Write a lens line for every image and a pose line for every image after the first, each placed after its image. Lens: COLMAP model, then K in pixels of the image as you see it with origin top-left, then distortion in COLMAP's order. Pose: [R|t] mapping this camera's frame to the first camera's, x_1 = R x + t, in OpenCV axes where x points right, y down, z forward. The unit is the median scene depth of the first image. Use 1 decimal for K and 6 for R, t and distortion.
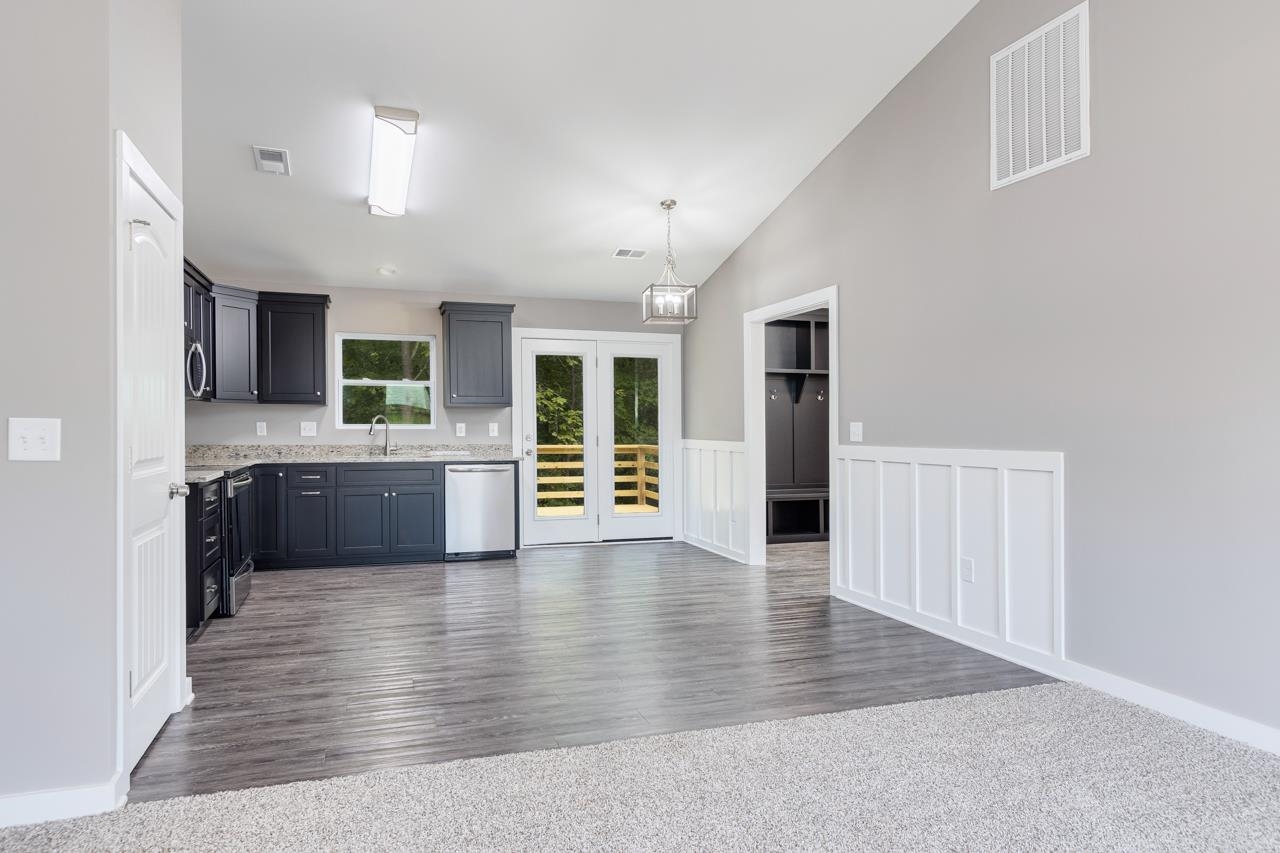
lens RADIAL K [[804.7, 0, 640.5], [0, 804.7, 430.1], [0, 0, 1]] dist [0.002285, 0.000071]
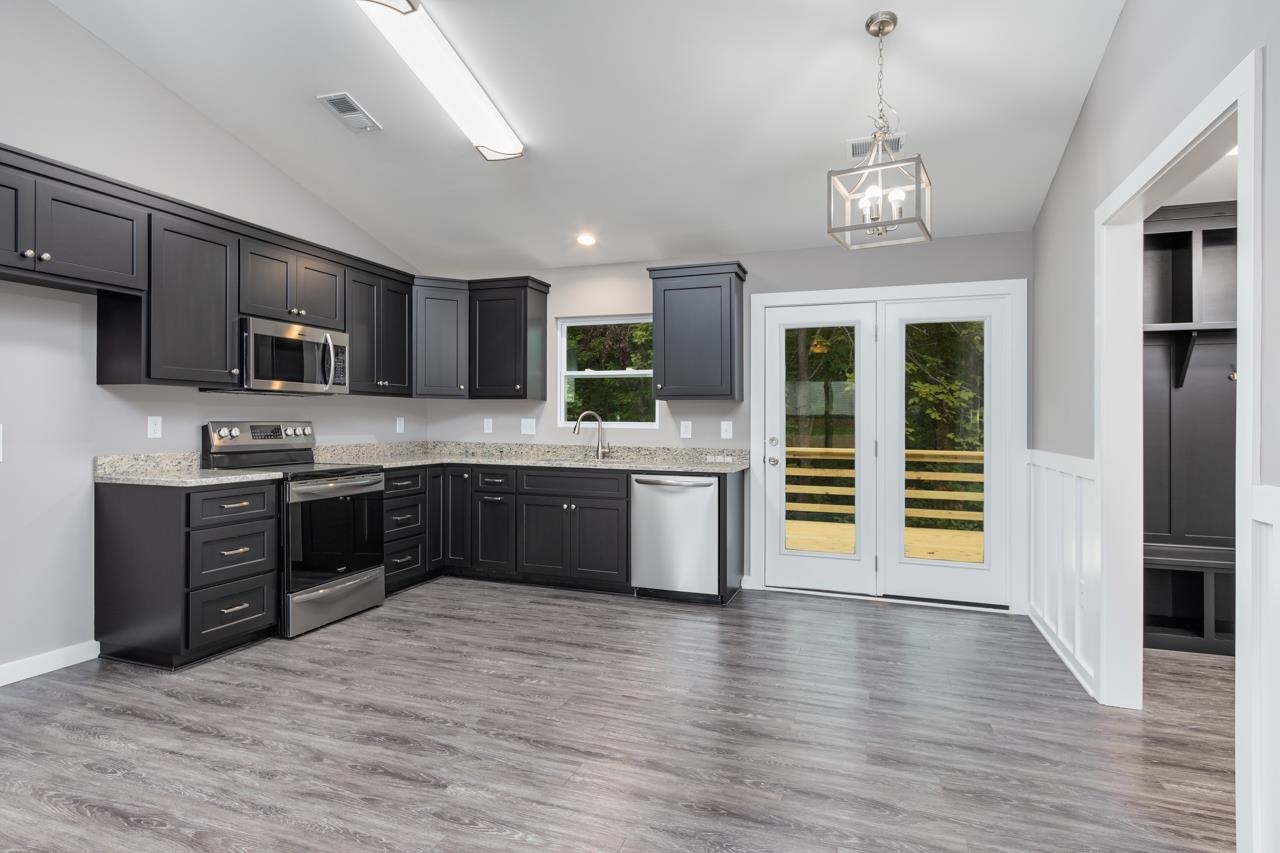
lens RADIAL K [[700.4, 0, 625.2], [0, 700.4, 426.5], [0, 0, 1]] dist [0.003420, 0.000059]
pose [[0.768302, 0.010049, -0.640008, 0.184254], [-0.011493, 0.999932, 0.001904, -0.004184], [0.639984, 0.005893, 0.768366, 0.456982]]
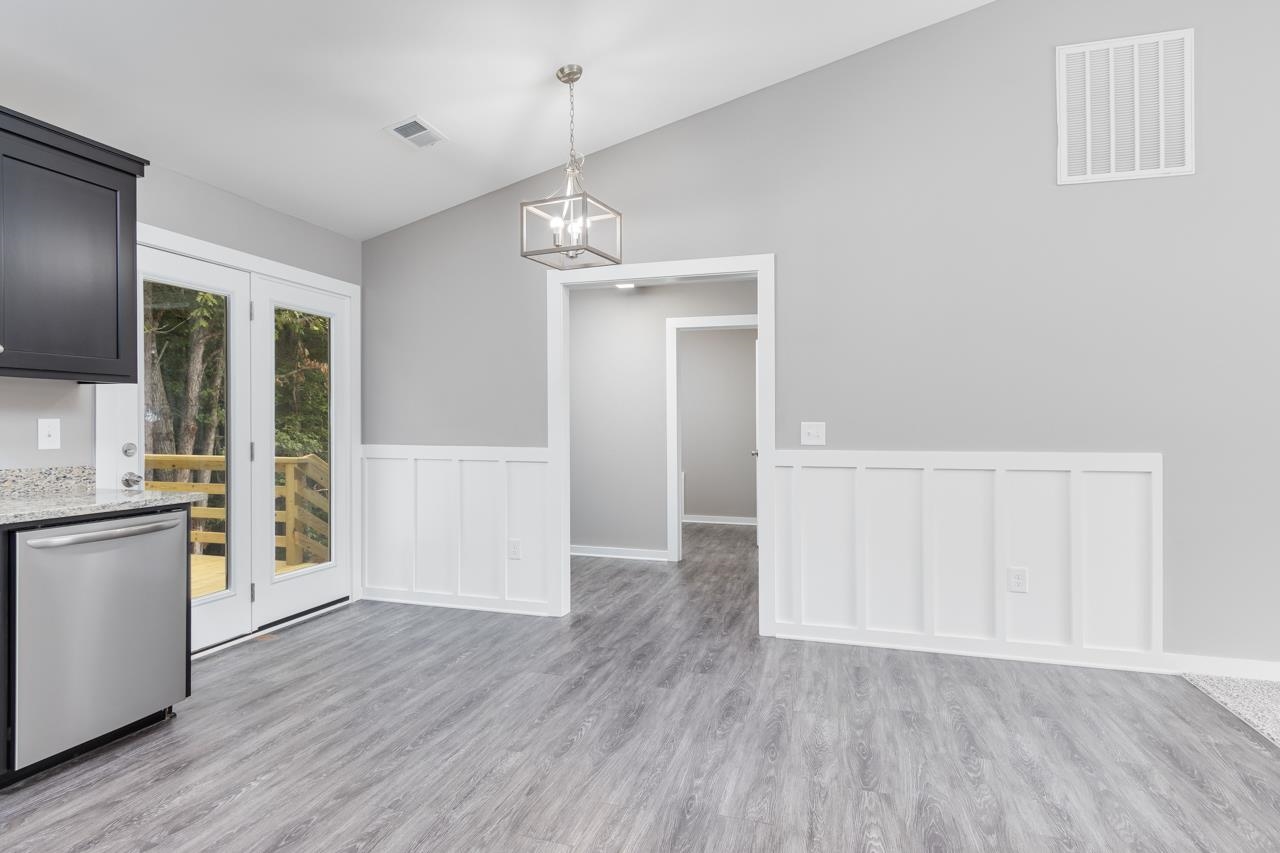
lens RADIAL K [[692.5, 0, 640.0], [0, 692.5, 415.9], [0, 0, 1]] dist [0.000782, -0.000323]
pose [[0.582540, 0.009459, 0.812747, -0.324273], [0.001327, 0.999920, -0.012589, -0.005502], [-0.812801, 0.008412, 0.582481, 0.563615]]
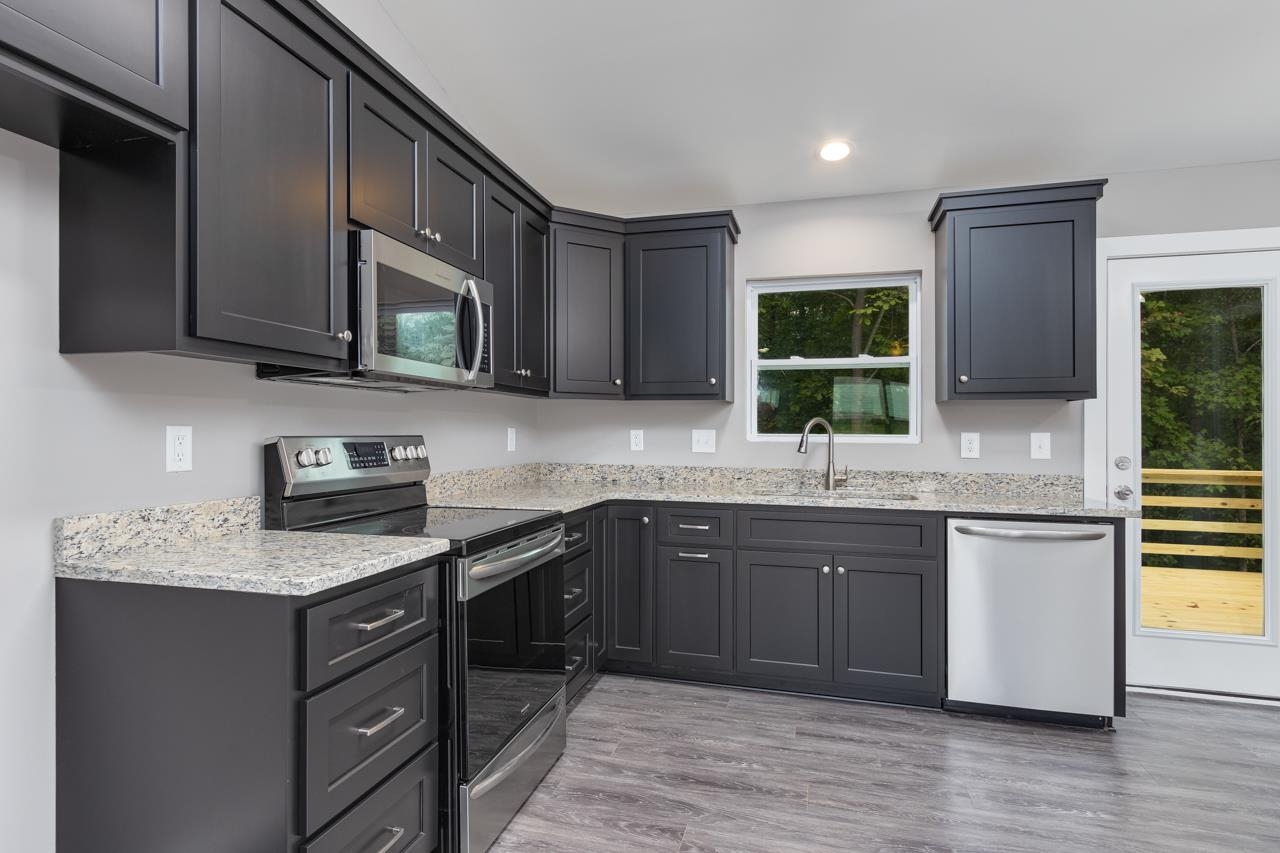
lens RADIAL K [[696.9, 0, 612.7], [0, 696.9, 437.9], [0, 0, 1]] dist [0.003500, 0.000730]
pose [[0.815205, 0.007765, -0.579121, -0.159084], [-0.008491, 0.999963, 0.001455, -0.004192], [0.579110, 0.003731, 0.815241, 0.522596]]
